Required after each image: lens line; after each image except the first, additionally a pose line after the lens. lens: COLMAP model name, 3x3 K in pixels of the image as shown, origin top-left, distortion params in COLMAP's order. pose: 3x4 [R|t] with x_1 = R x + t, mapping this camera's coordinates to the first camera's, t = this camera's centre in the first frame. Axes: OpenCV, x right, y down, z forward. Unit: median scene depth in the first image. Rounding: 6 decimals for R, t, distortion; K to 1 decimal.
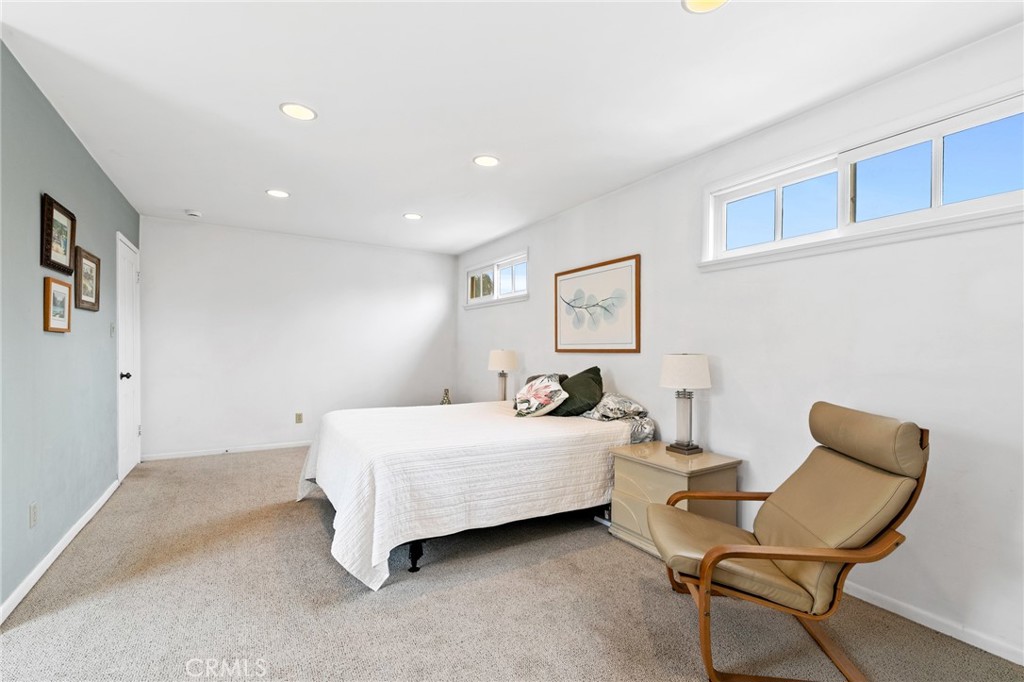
lens RADIAL K [[437.0, 0, 516.0], [0, 437.0, 346.2], [0, 0, 1]] dist [0.005130, -0.000871]
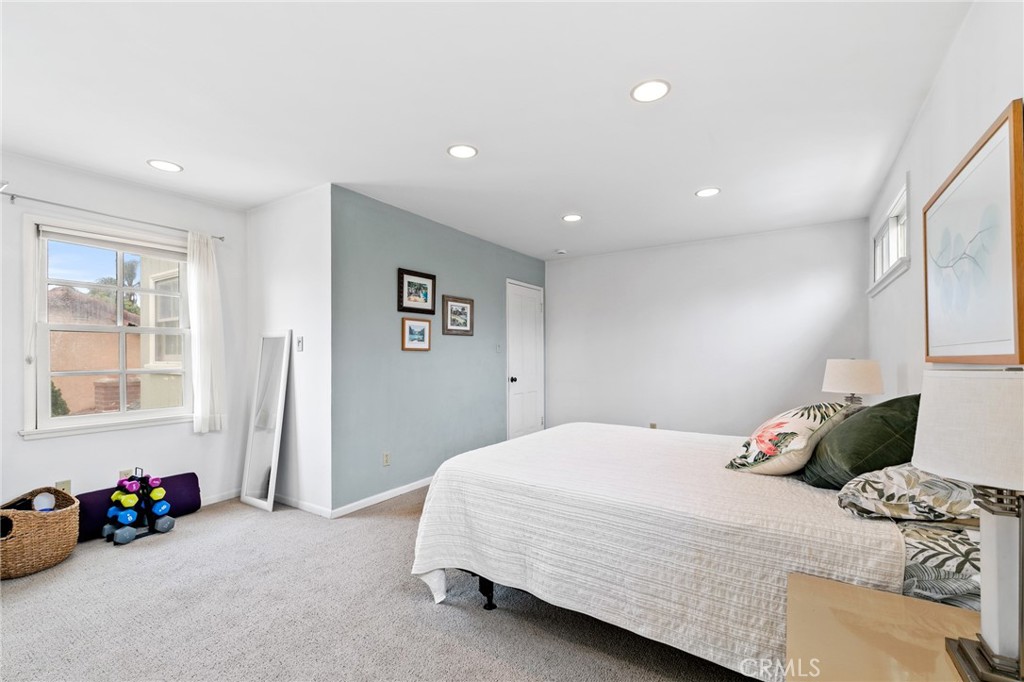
lens RADIAL K [[437.0, 0, 539.0], [0, 437.0, 355.2], [0, 0, 1]] dist [0.005130, -0.000871]
pose [[0.460014, -0.016379, -0.887761, 0.543110], [0.012986, 0.999847, -0.011719, 0.008673], [0.887817, -0.006137, 0.460156, 0.603618]]
